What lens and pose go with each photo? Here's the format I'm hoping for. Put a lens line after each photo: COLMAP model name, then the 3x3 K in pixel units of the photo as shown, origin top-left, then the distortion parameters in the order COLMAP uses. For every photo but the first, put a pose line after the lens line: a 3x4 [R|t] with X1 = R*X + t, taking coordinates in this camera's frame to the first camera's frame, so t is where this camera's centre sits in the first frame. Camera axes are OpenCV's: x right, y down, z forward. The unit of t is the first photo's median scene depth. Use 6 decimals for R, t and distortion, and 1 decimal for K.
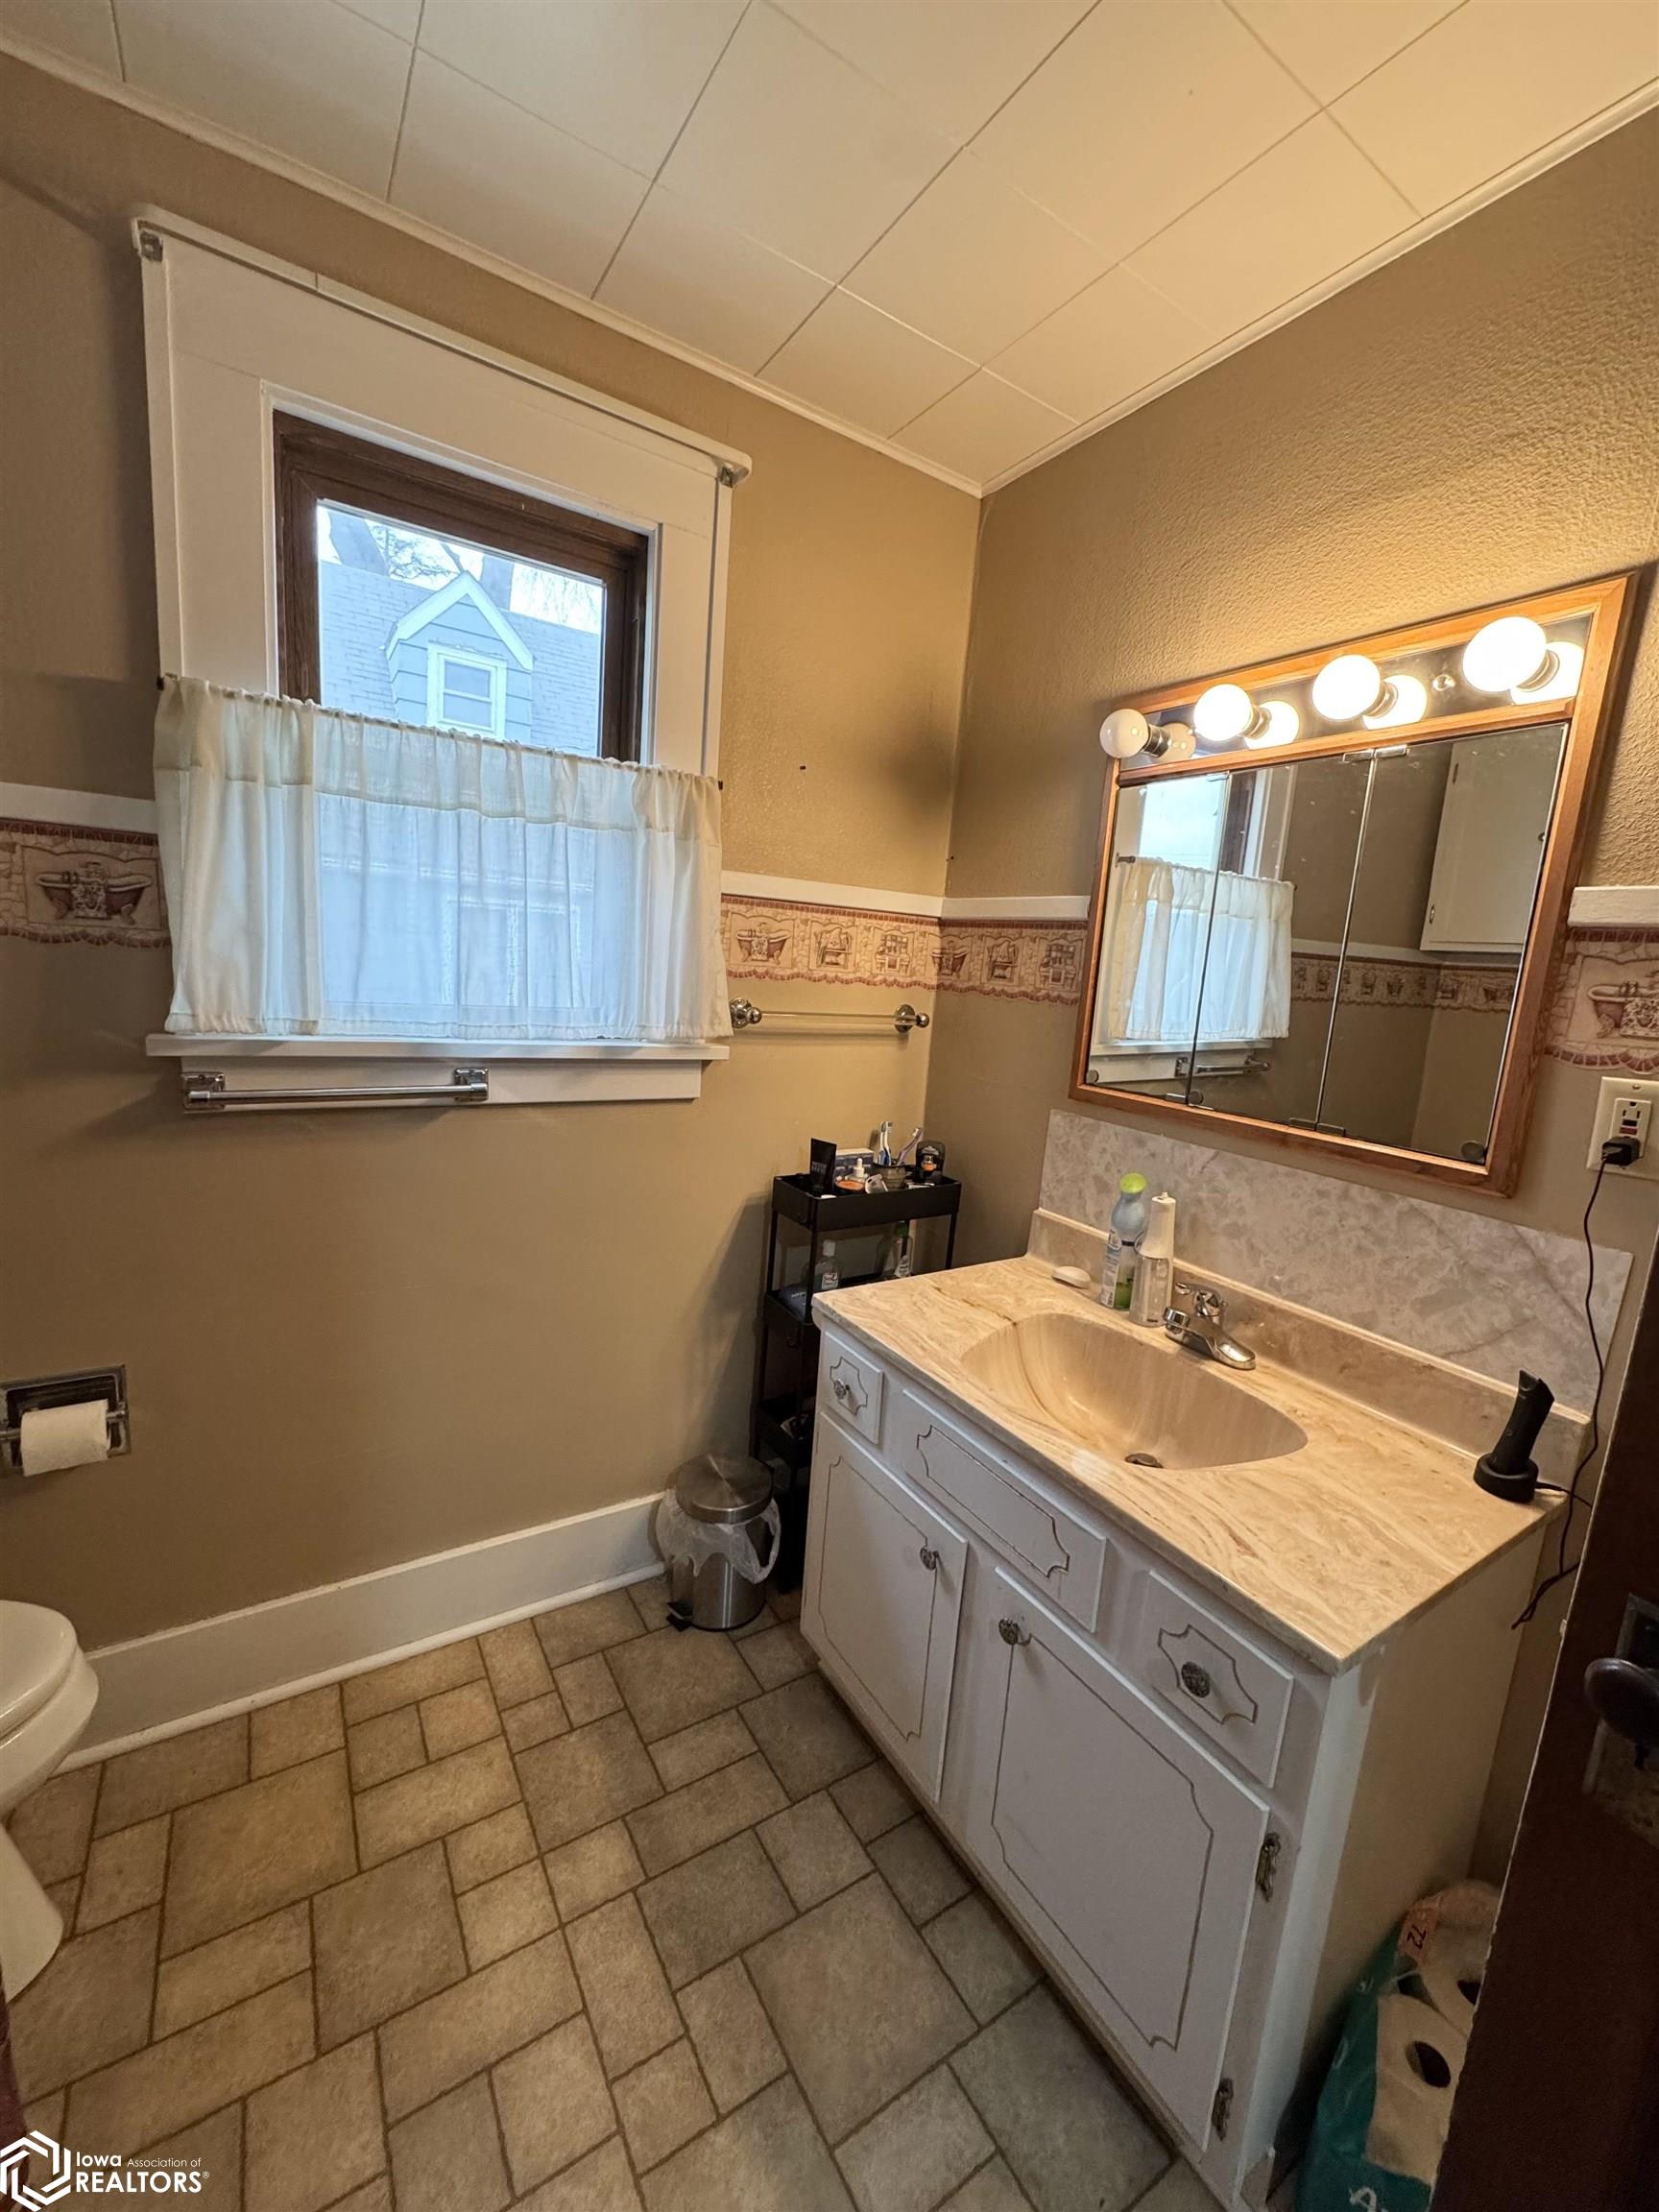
lens RADIAL K [[877.8, 0, 837.3], [0, 877.8, 1106.2], [0, 0, 1]] dist [-0.002048, -0.000360]
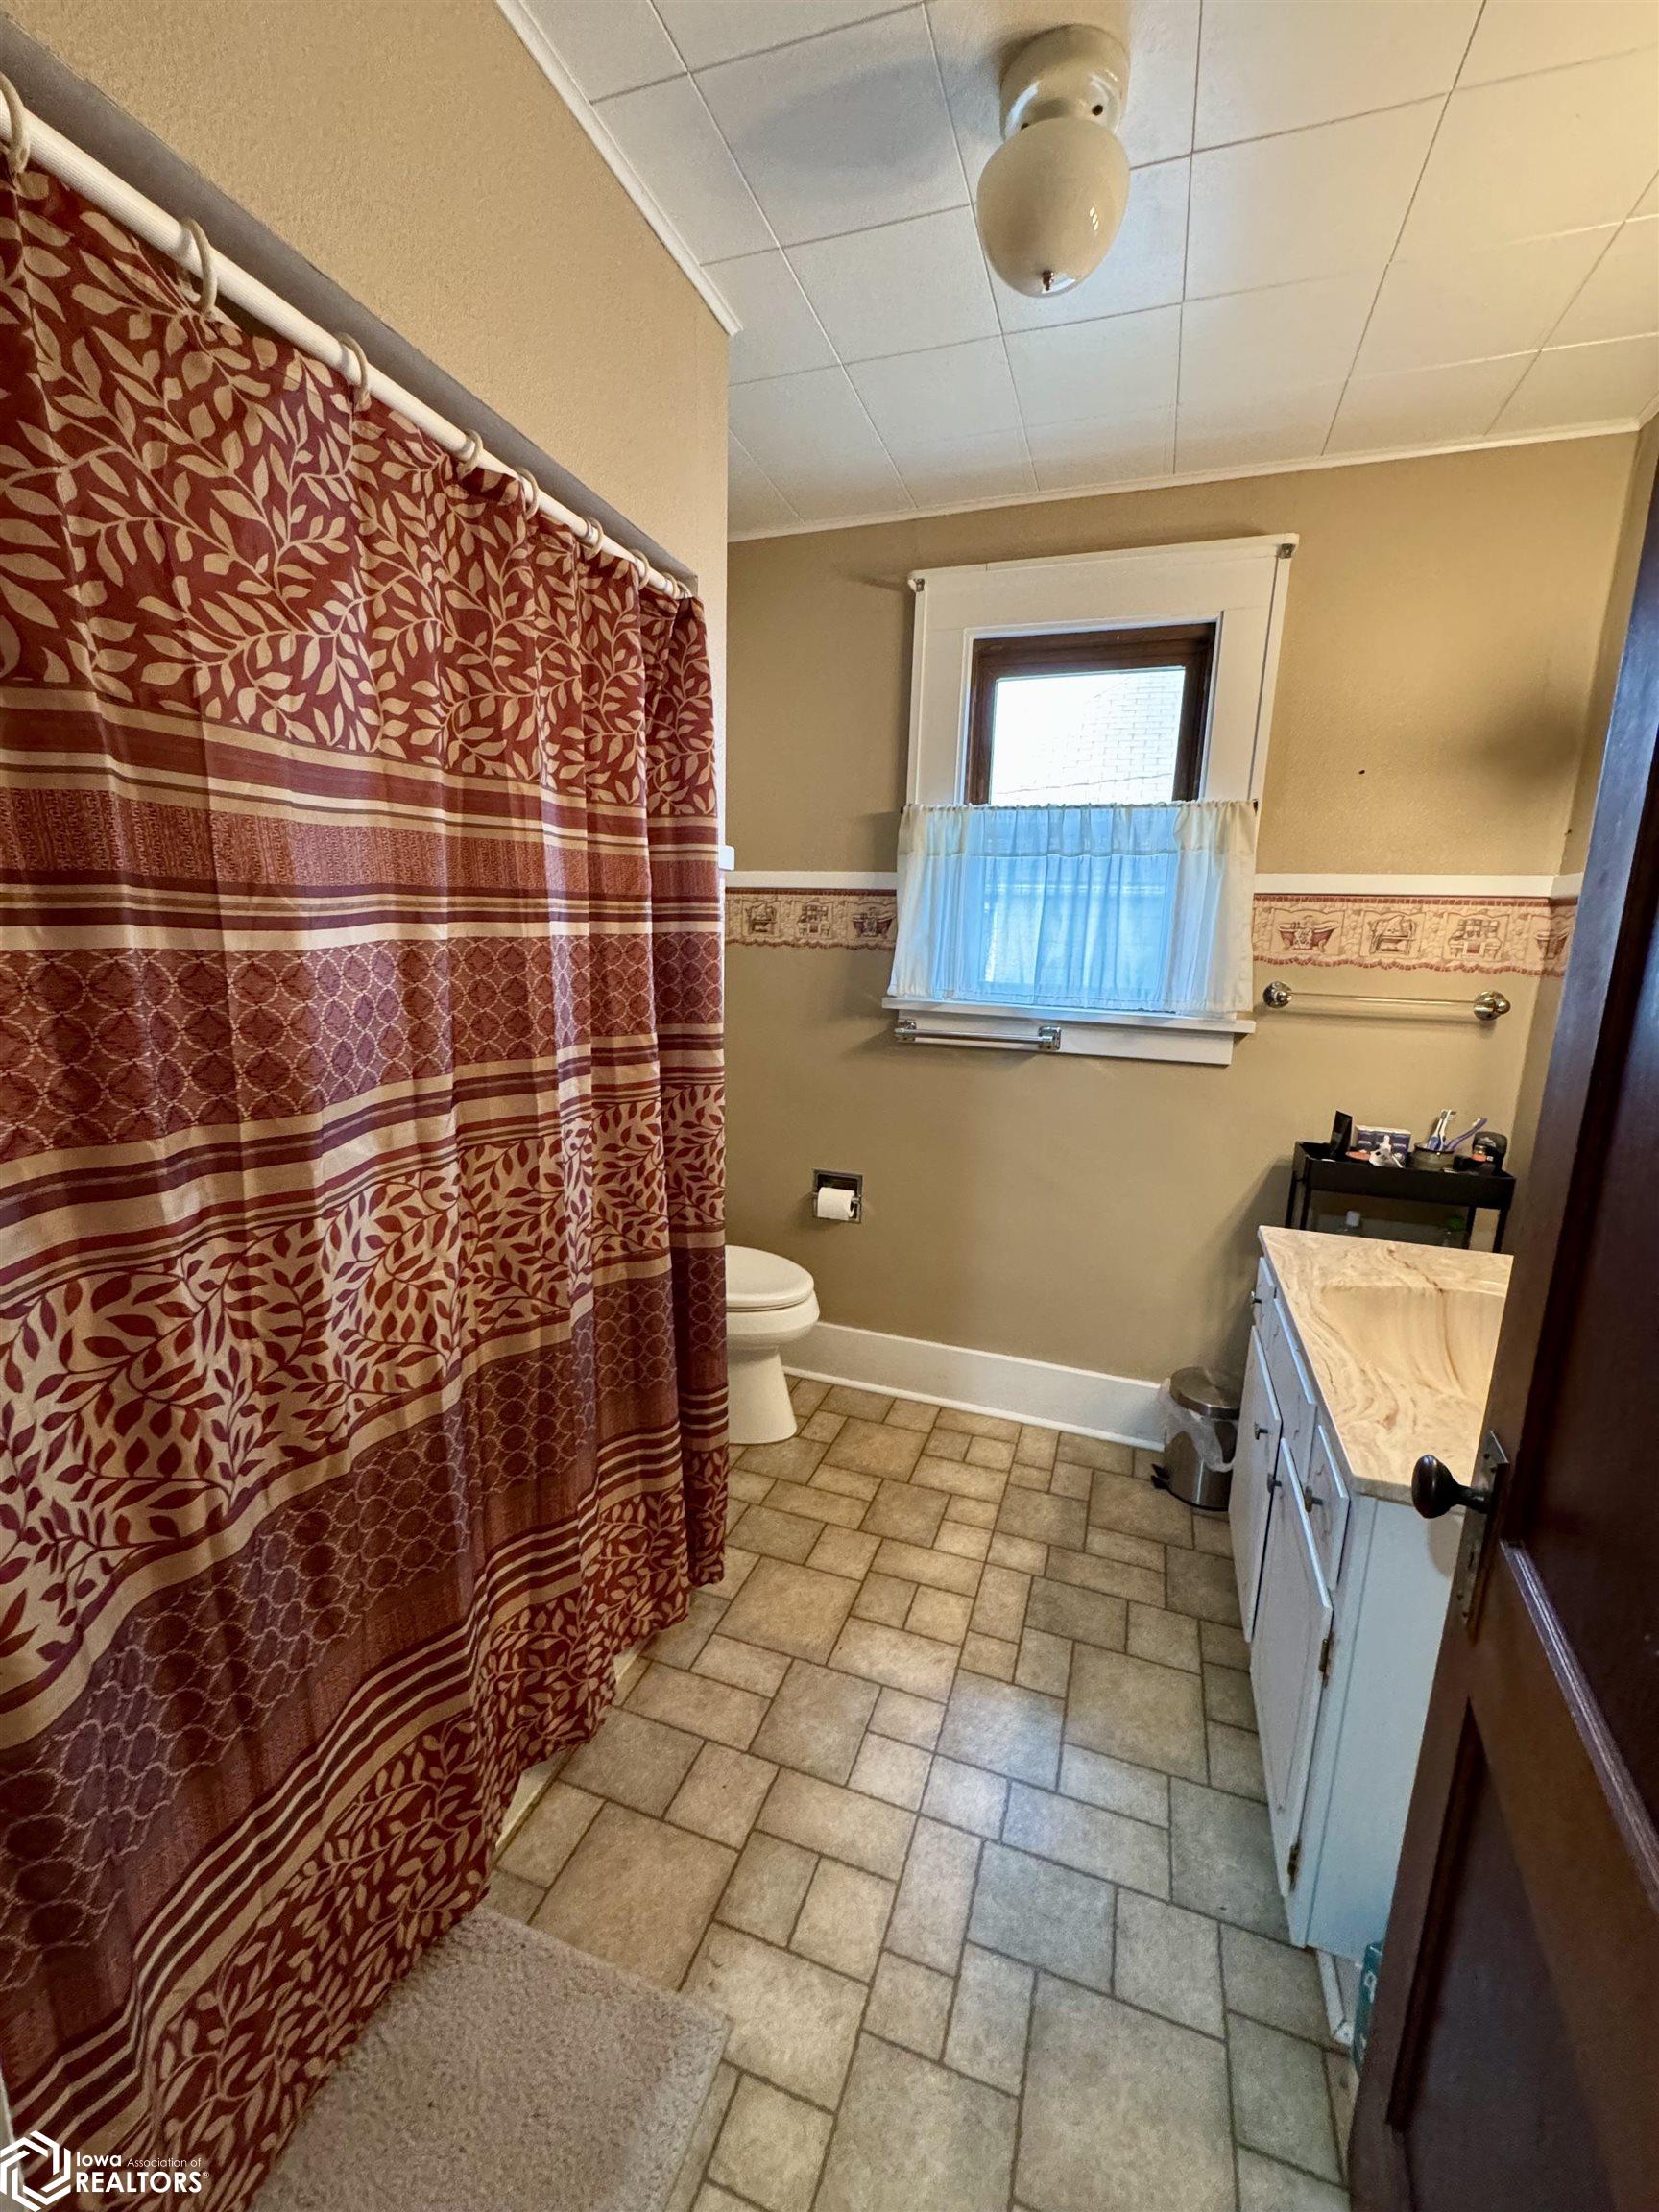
lens RADIAL K [[877.8, 0, 837.3], [0, 877.8, 1106.2], [0, 0, 1]] dist [-0.002048, -0.000360]
pose [[0.617821, 0.101660, -0.779719, 0.486559], [-0.117175, 0.992439, 0.036550, 0.071209], [0.777539, 0.068782, 0.625062, -0.180846]]
